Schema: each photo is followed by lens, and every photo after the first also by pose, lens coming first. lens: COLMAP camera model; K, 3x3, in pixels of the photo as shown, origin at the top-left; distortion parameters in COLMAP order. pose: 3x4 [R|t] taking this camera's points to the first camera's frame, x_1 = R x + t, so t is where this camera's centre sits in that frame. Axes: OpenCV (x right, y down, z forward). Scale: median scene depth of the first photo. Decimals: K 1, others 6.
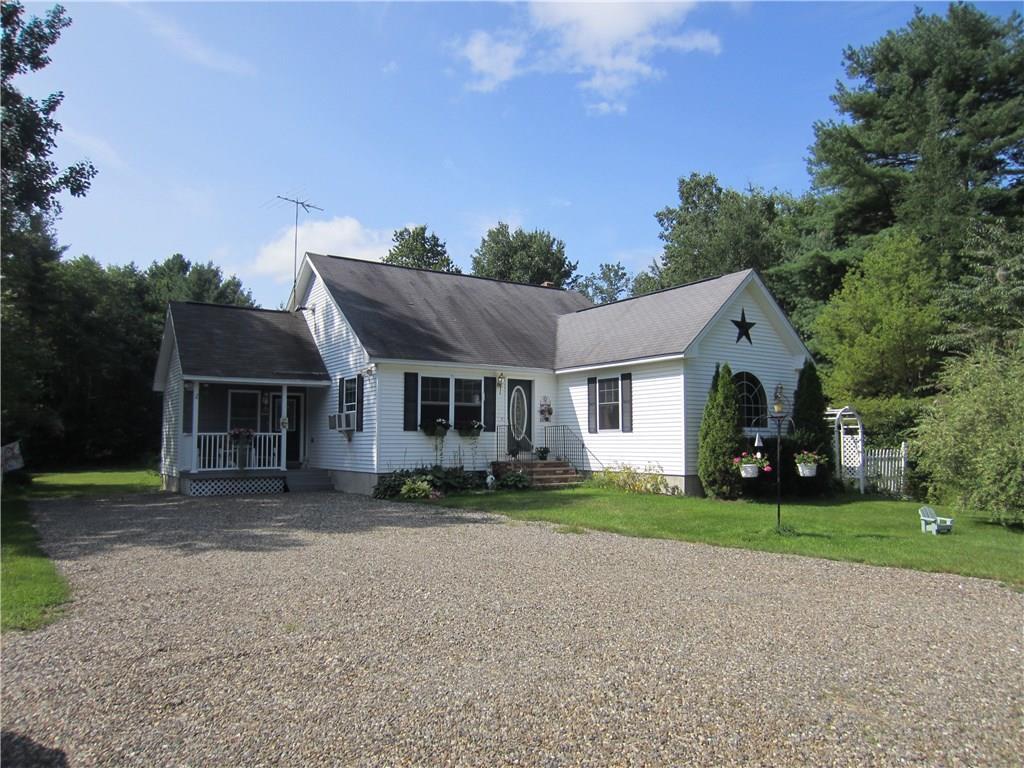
lens RADIAL K [[730.1, 0, 507.1], [0, 730.1, 384.1], [0, 0, 1]] dist [-0.007660, -0.001418]
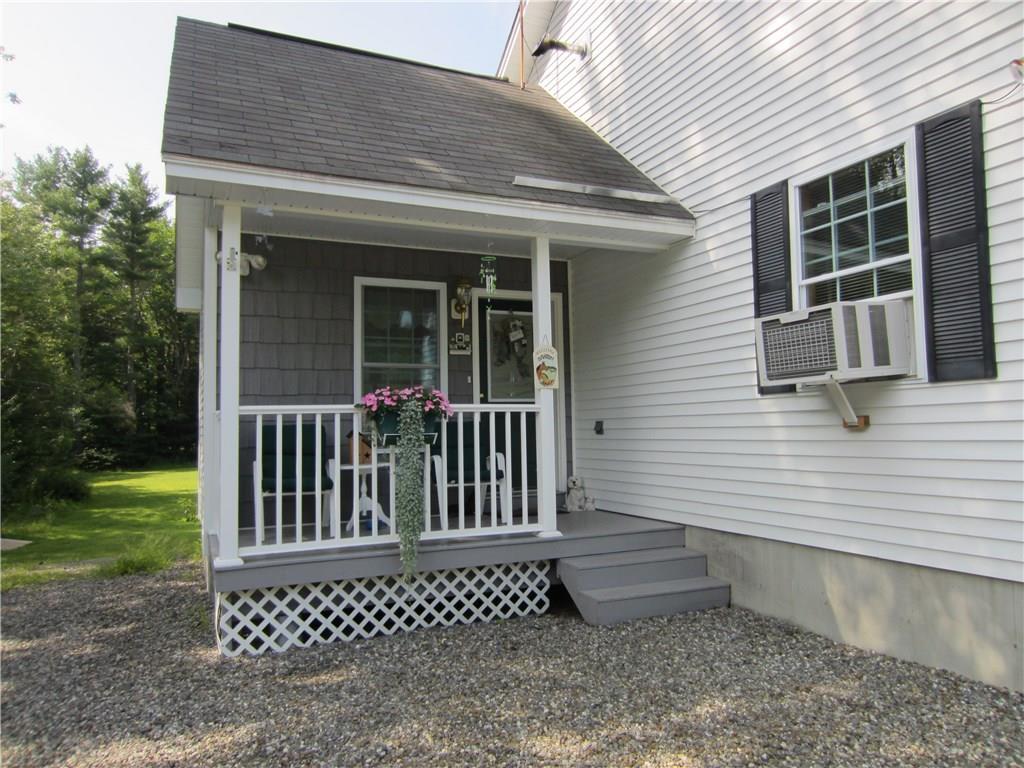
lens RADIAL K [[730.1, 0, 515.4], [0, 730.1, 383.6], [0, 0, 1]] dist [-0.007660, -0.001418]
pose [[0.988178, -0.022466, -0.151653, -0.276397], [0.025689, 0.999483, 0.019325, 0.054081], [0.151140, -0.022992, 0.988245, 0.724249]]
